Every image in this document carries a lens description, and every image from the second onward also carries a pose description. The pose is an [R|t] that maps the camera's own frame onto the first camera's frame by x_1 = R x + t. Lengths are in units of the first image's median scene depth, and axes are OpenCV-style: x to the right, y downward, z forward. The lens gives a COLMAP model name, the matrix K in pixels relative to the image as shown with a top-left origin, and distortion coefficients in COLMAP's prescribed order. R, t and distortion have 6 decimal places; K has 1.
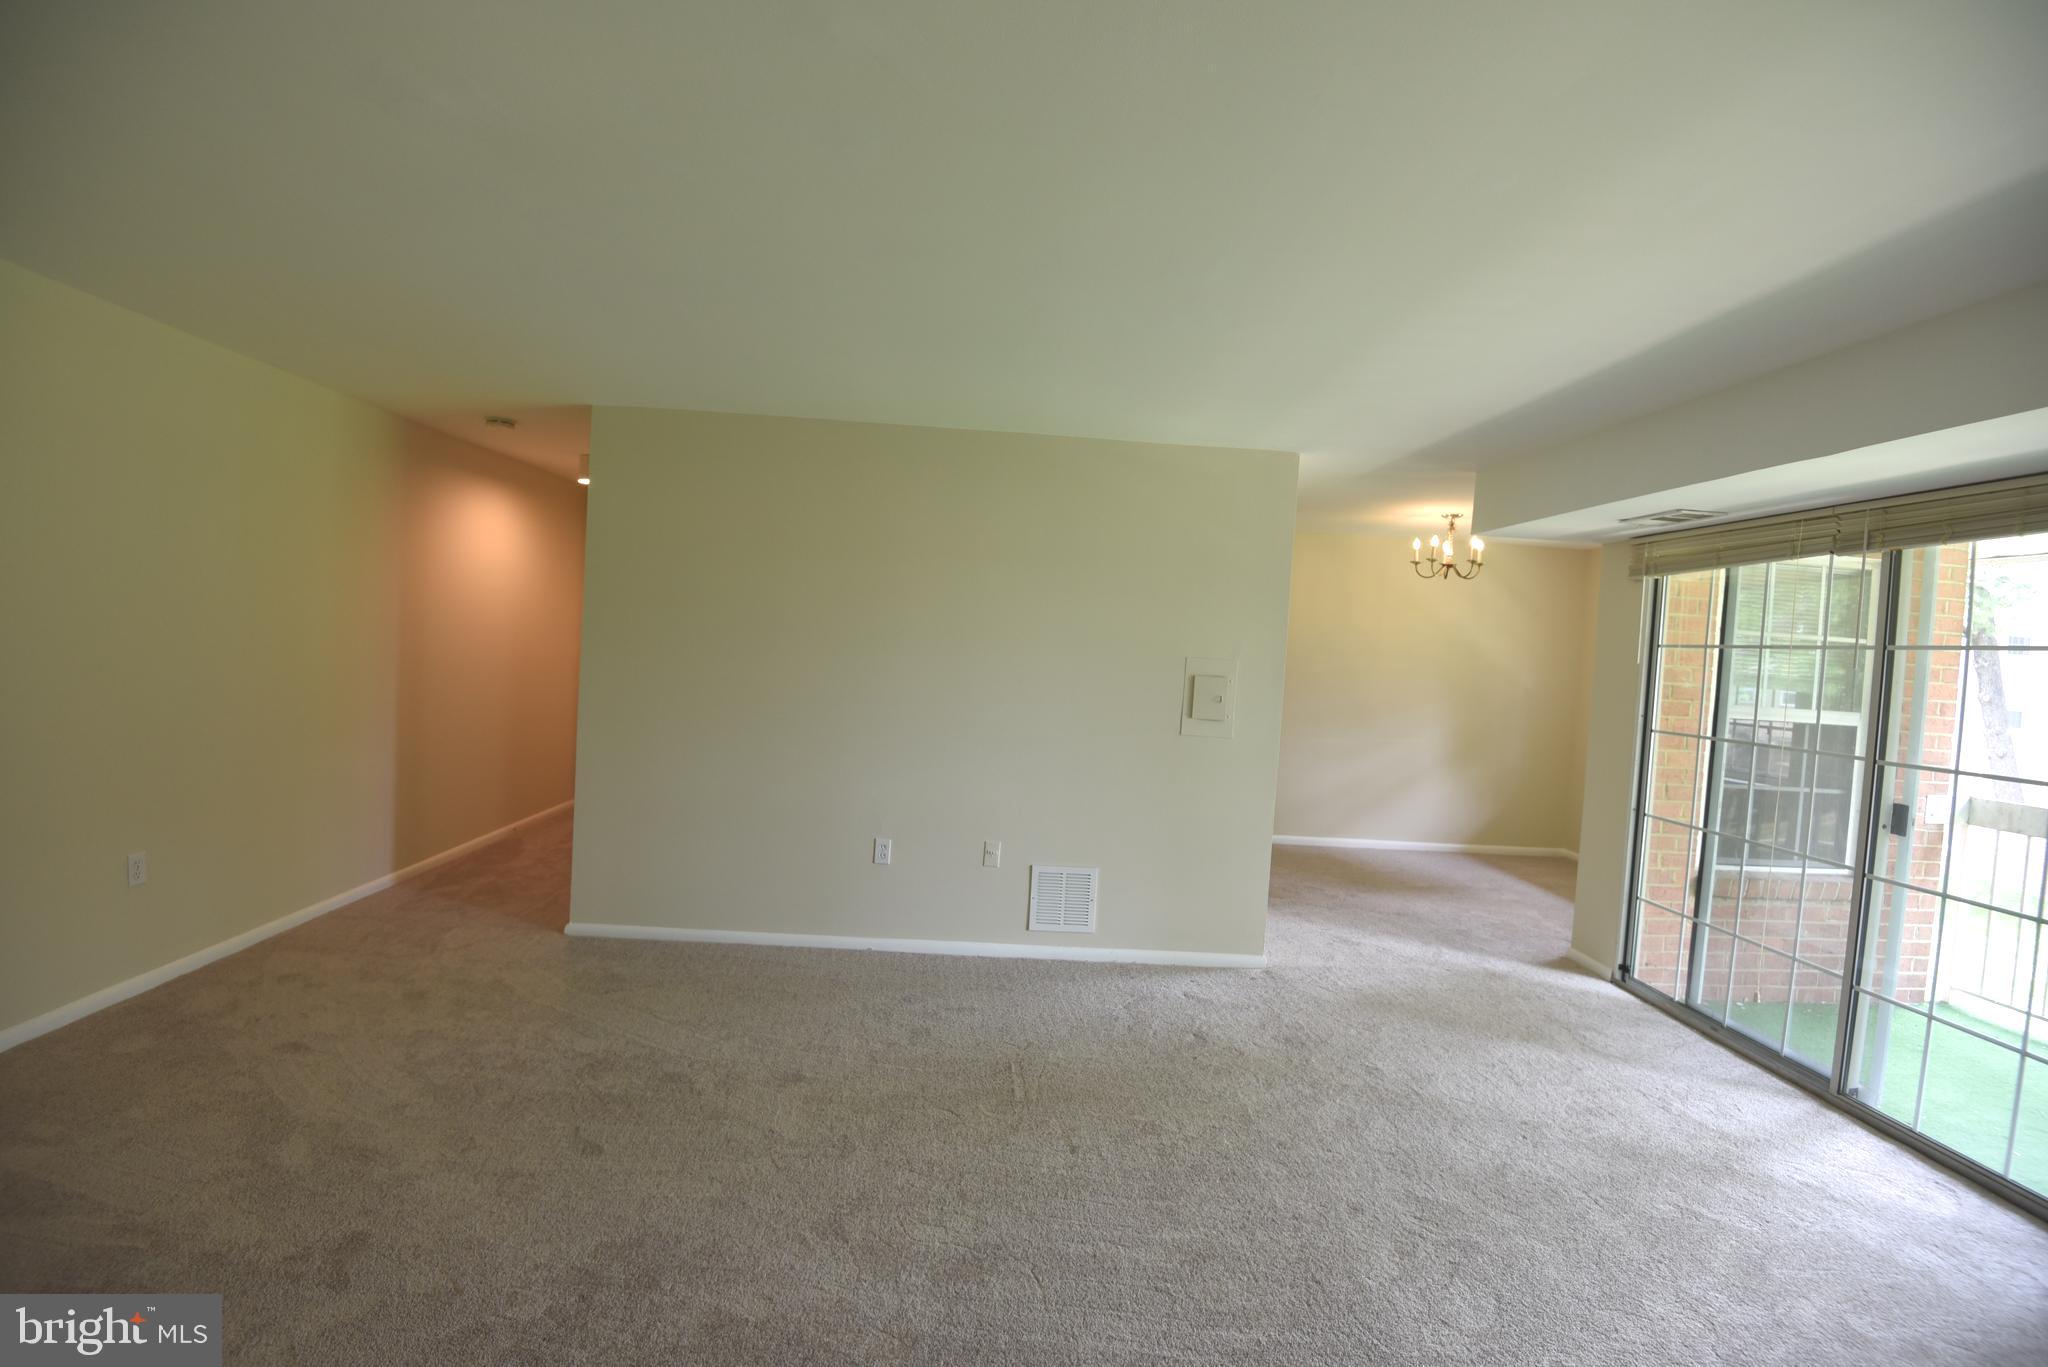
lens RADIAL K [[957.3, 0, 1024.0], [0, 957.3, 683.5], [0, 0, 1]] dist [-0.001072, -0.030781]
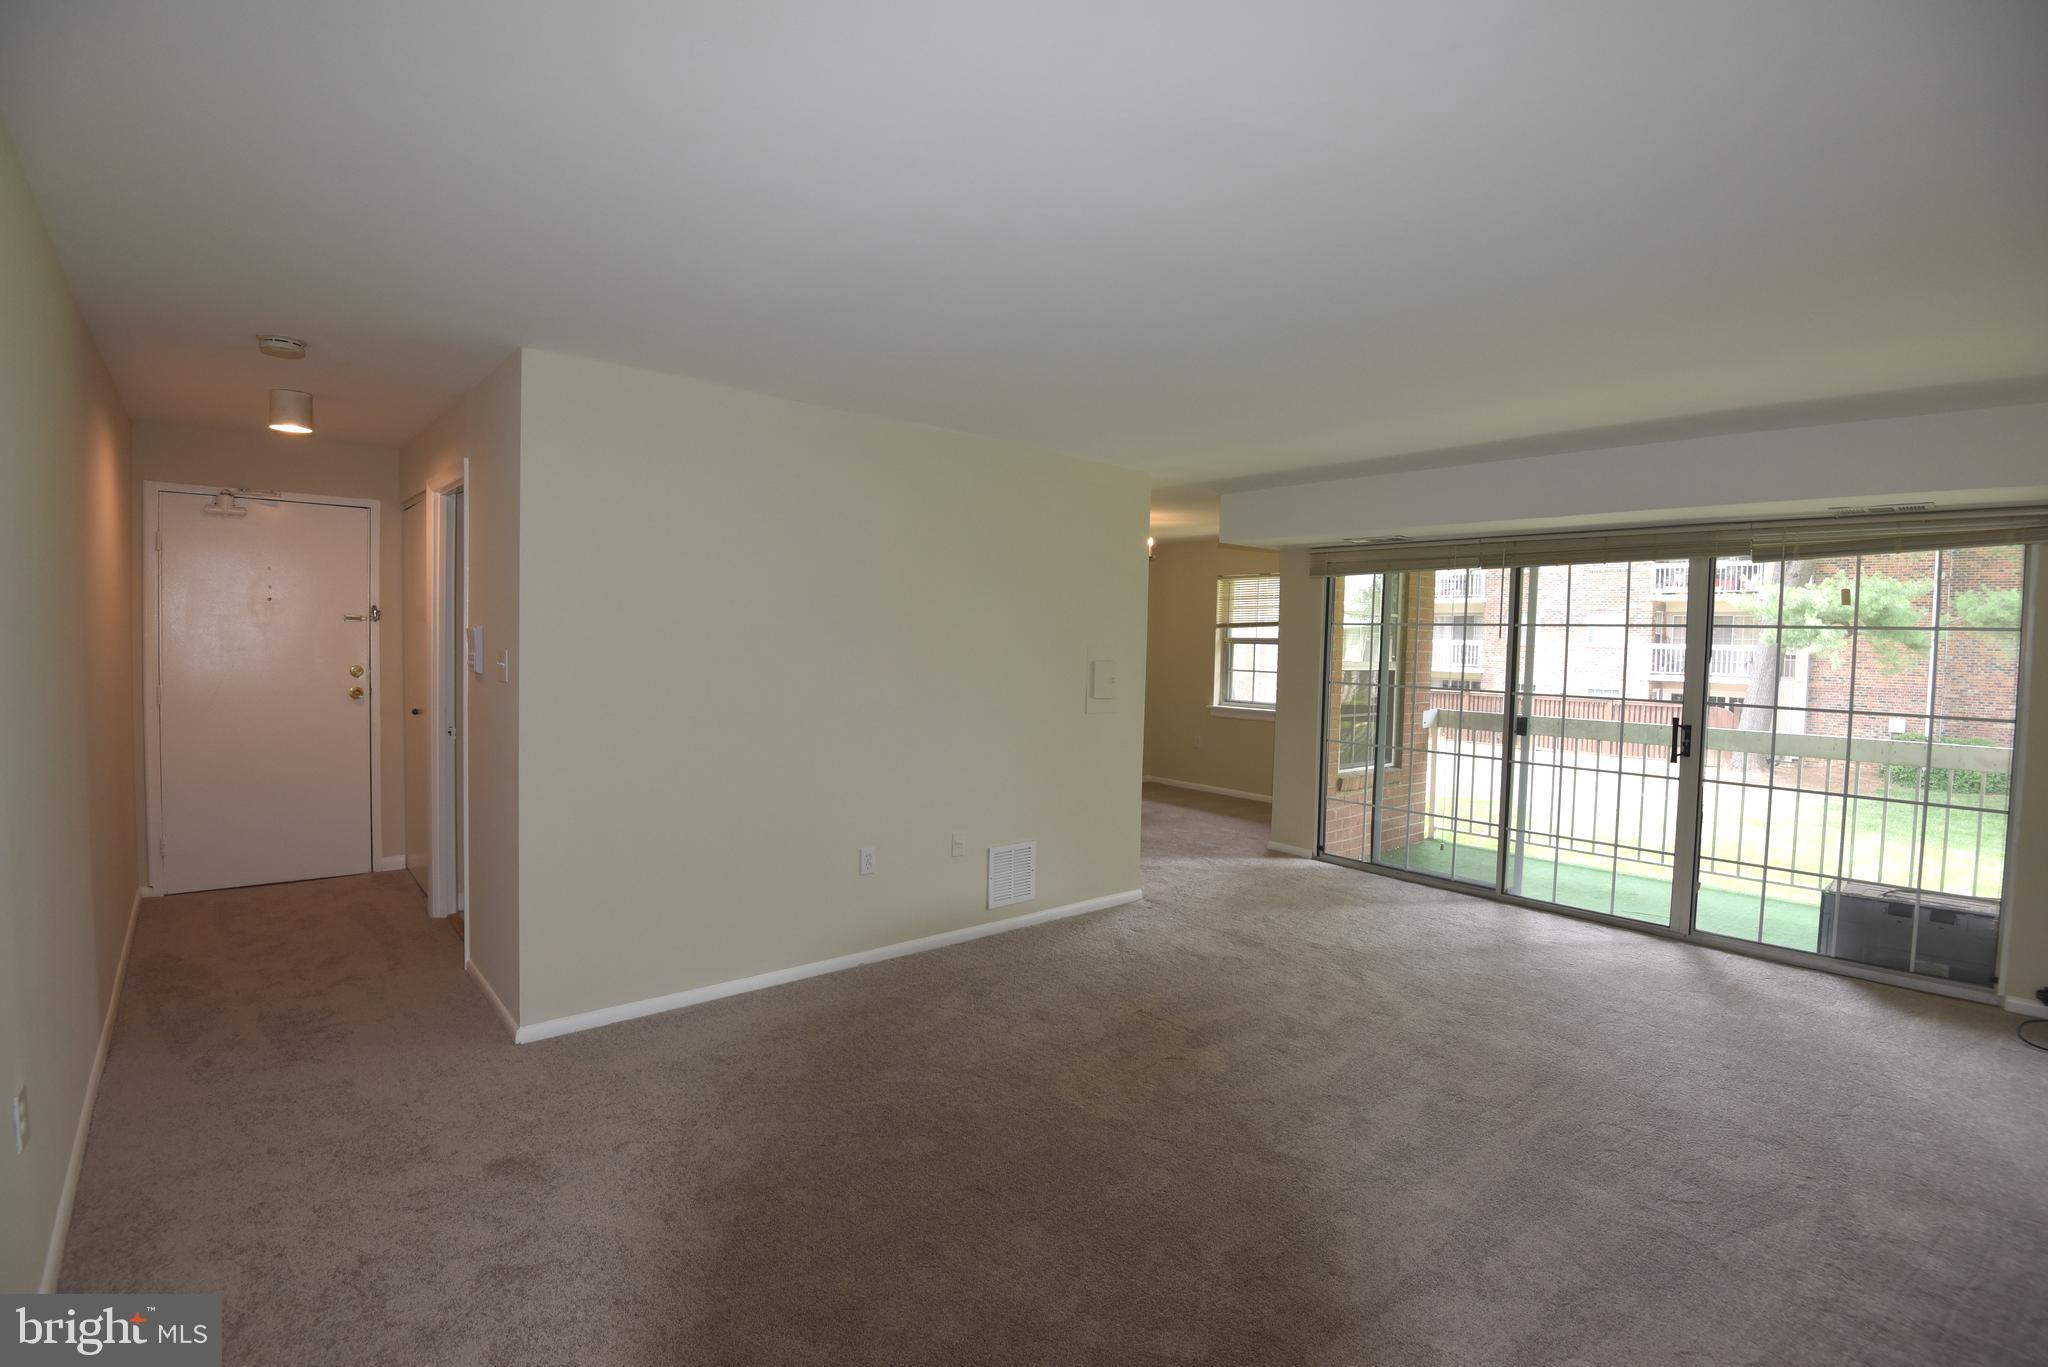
lens RADIAL K [[957.3, 0, 1024.0], [0, 957.3, 683.5], [0, 0, 1]] dist [-0.001072, -0.030781]
pose [[0.778292, -0.068317, 0.624175, -0.757127], [0.043418, 0.997540, 0.055043, -0.060138], [-0.626400, -0.015739, 0.779343, 0.190750]]
